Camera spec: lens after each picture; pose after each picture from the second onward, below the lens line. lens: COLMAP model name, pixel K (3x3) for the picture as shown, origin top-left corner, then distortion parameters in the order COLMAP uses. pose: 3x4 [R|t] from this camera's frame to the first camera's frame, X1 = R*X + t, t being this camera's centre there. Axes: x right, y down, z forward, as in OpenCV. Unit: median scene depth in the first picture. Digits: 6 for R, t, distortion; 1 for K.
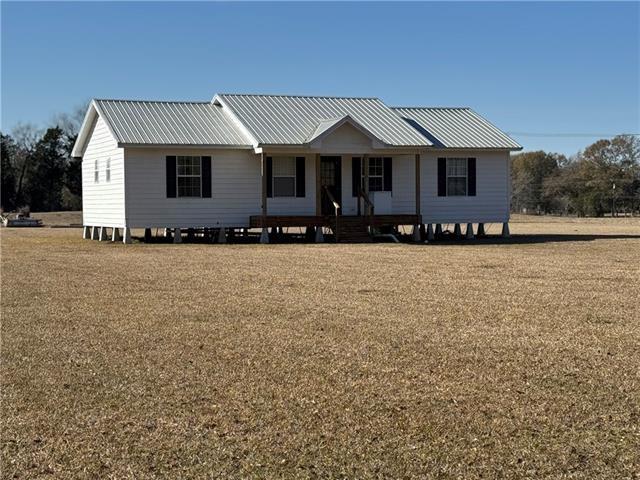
lens RADIAL K [[1246.7, 0, 320.0], [0, 1246.7, 240.0], [0, 0, 1]] dist [0.217746, 0.052596]
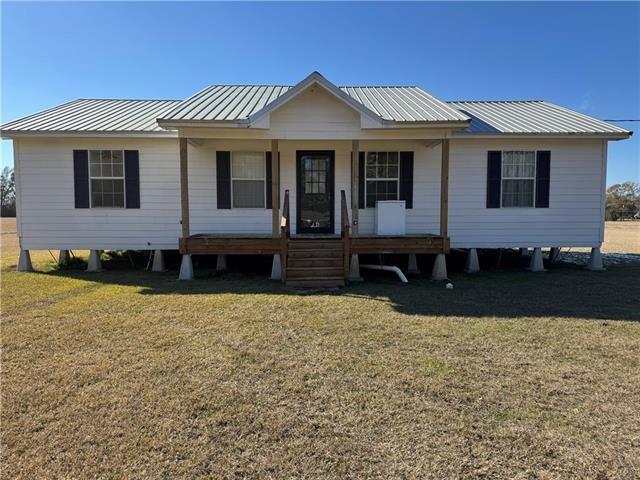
lens RADIAL K [[447.7, 0, 320.0], [0, 447.7, 240.0], [0, 0, 1]] dist [0.053013, -0.001040]
pose [[0.942309, 0.024894, -0.333818, 0.093260], [-0.014895, 0.999361, 0.032479, -0.024355], [0.334413, -0.025633, 0.942078, 0.749958]]
